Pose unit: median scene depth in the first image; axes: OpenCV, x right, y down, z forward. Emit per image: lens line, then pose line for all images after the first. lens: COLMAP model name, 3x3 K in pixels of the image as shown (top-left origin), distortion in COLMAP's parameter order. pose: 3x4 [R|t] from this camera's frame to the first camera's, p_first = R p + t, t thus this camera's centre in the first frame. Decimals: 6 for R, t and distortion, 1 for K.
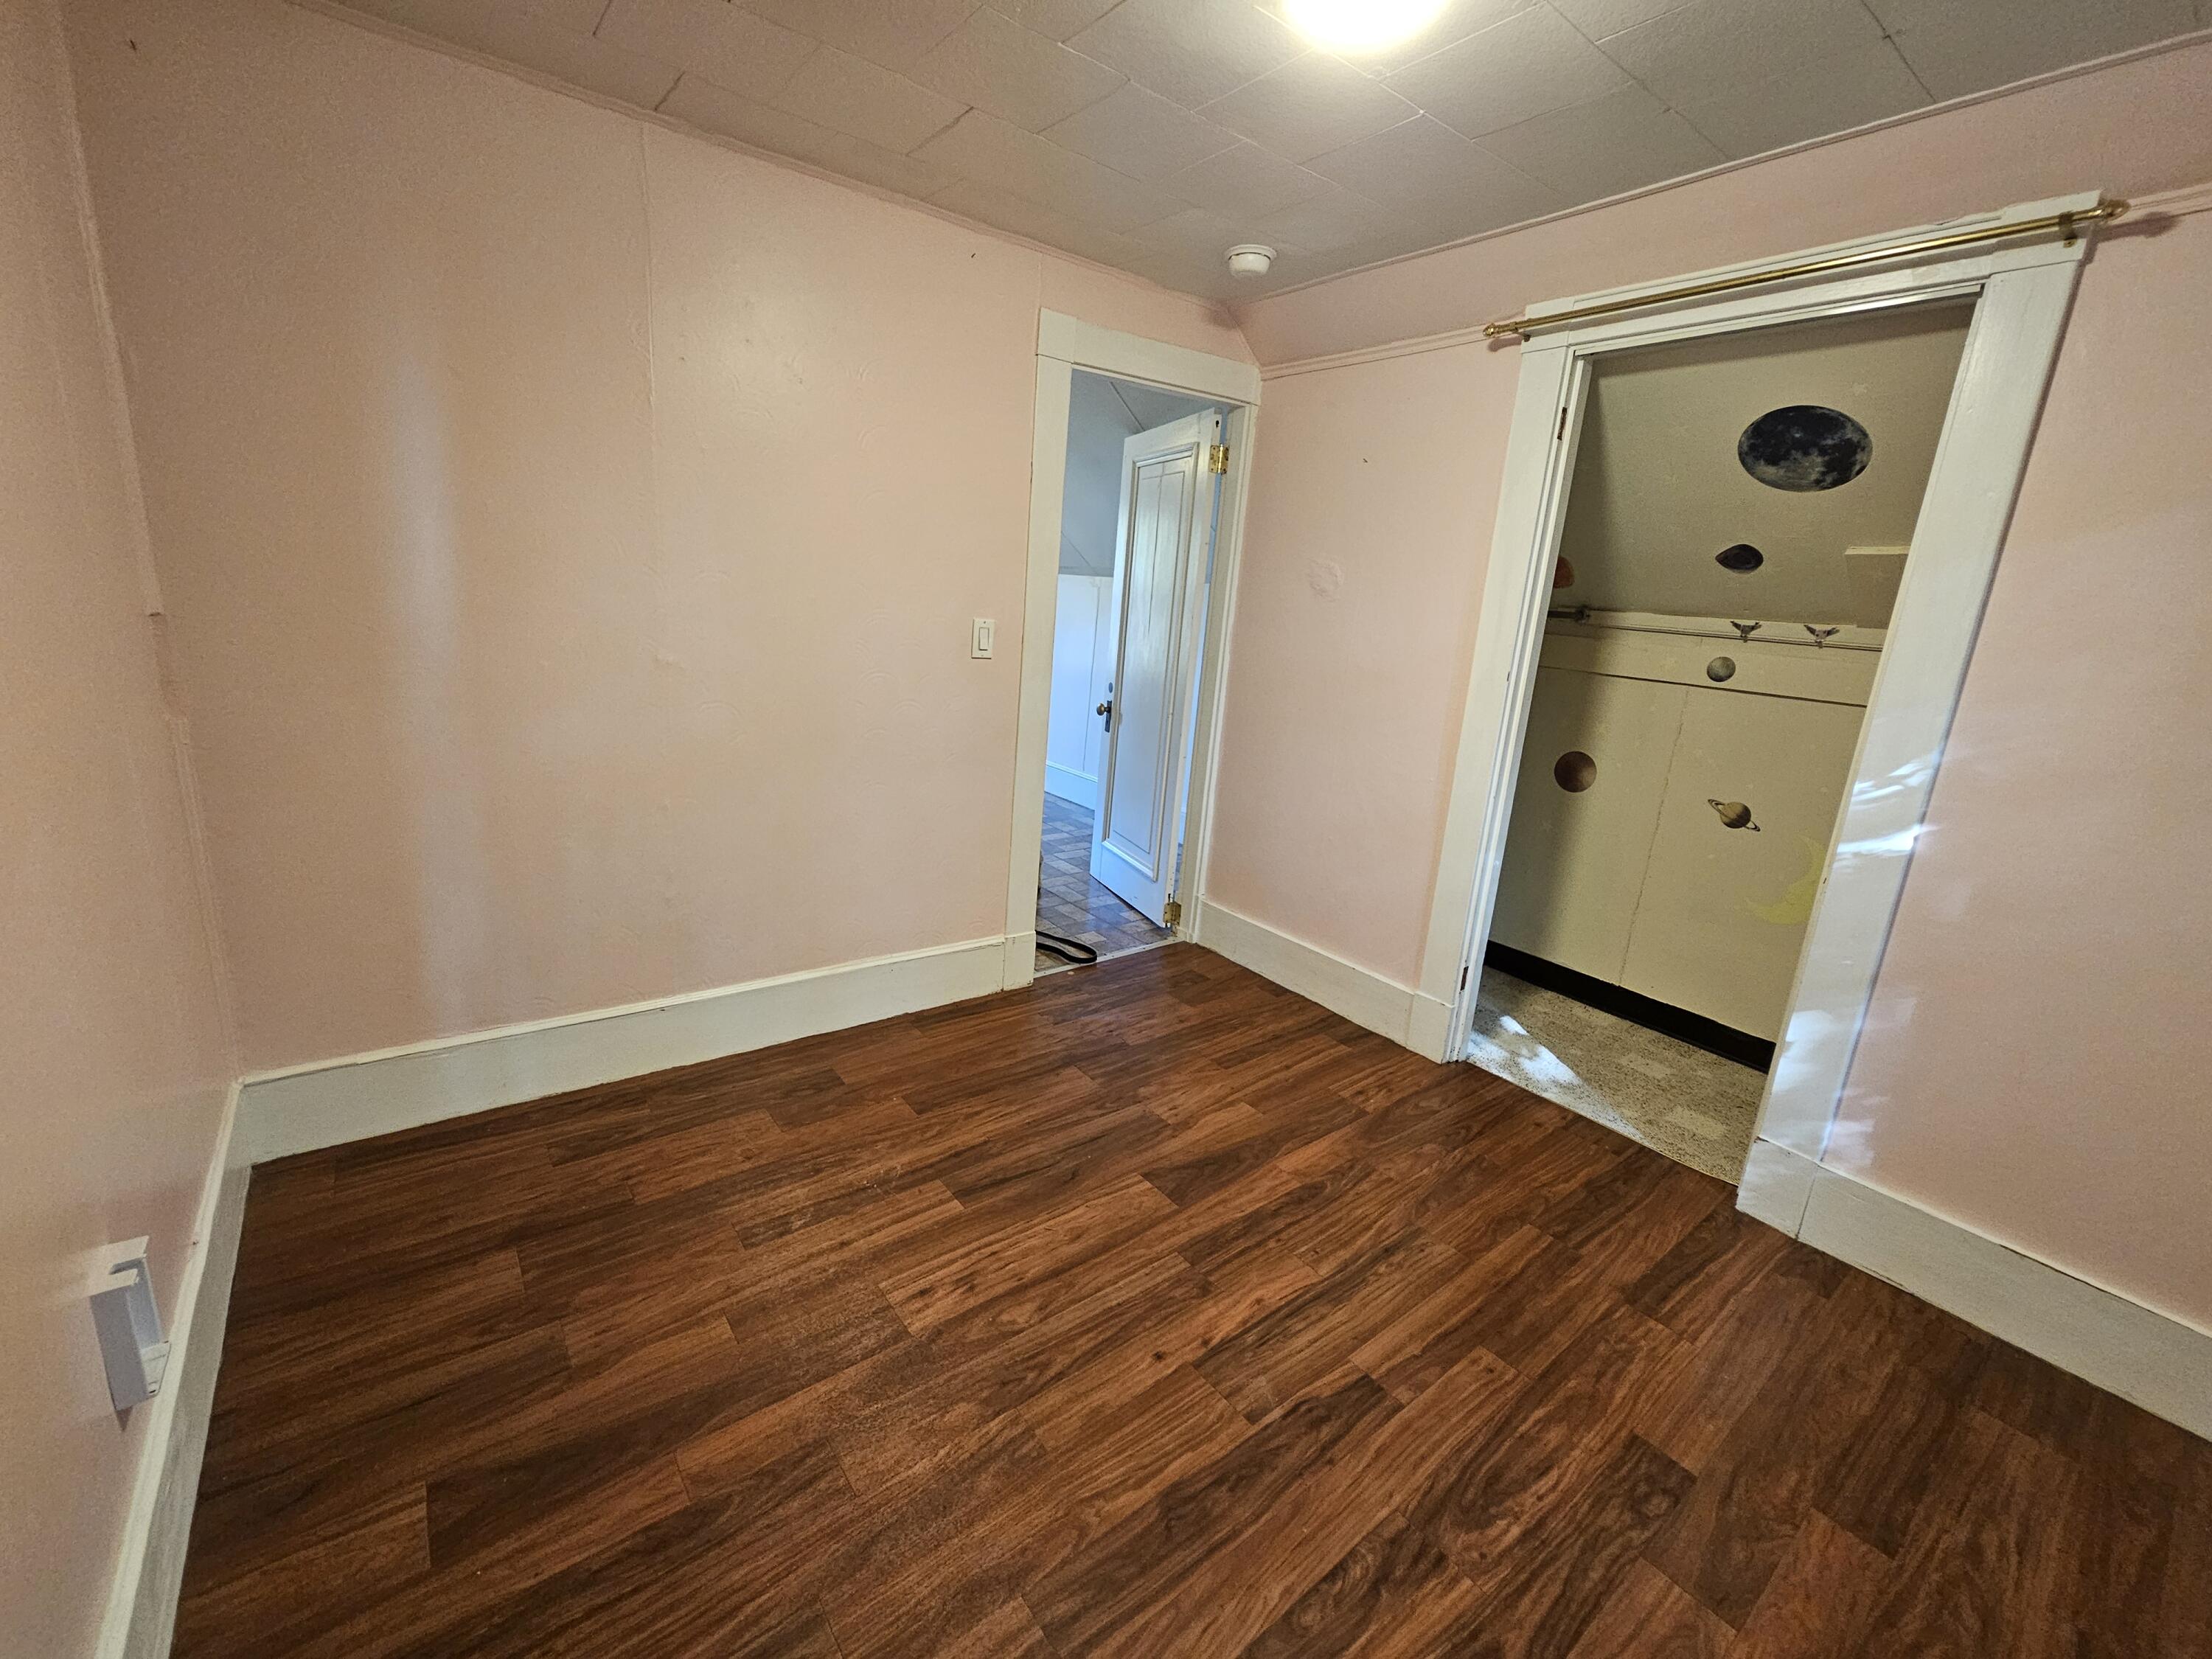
lens RADIAL K [[912.3, 0, 1103.8], [0, 912.3, 823.3], [0, 0, 1]] dist [-0.000010, 0.000491]
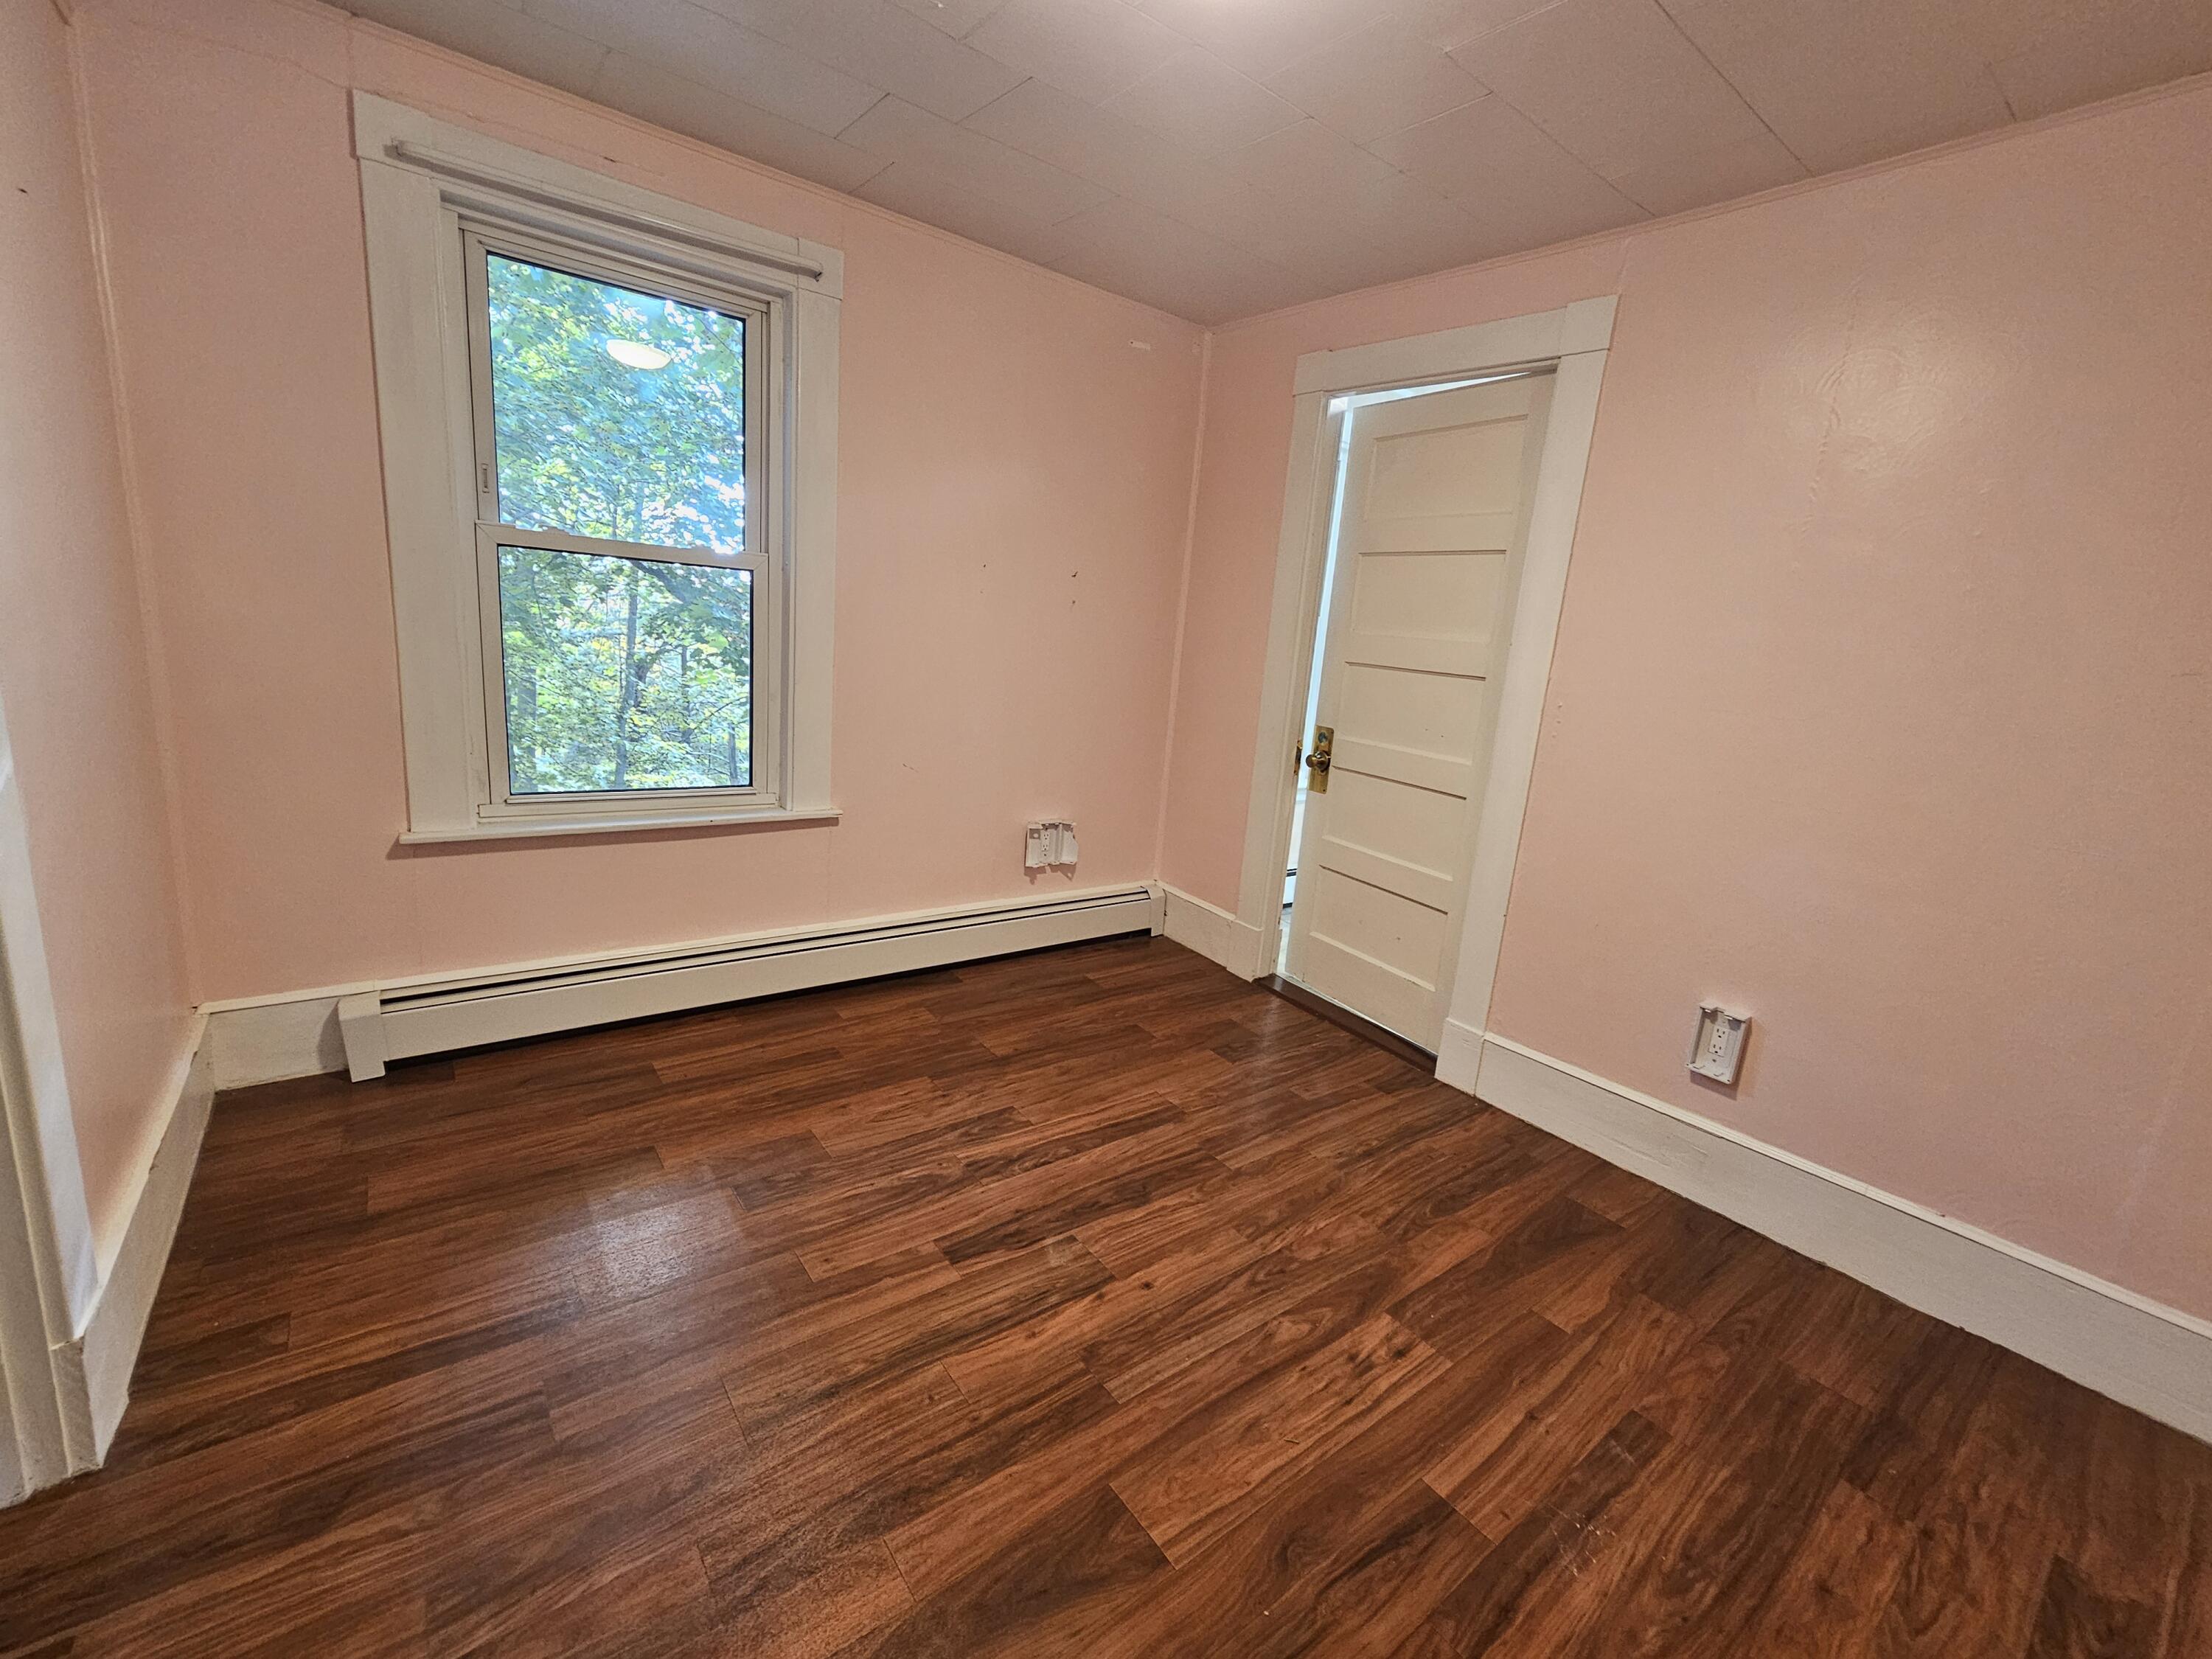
lens RADIAL K [[912.3, 0, 1103.8], [0, 912.3, 822.2], [0, 0, 1]] dist [-0.000010, 0.000491]
pose [[-0.987428, -0.156834, -0.019726, 0.205139], [-0.148960, 0.881498, 0.448075, -0.336818], [-0.052885, 0.445381, -0.893778, 1.632233]]
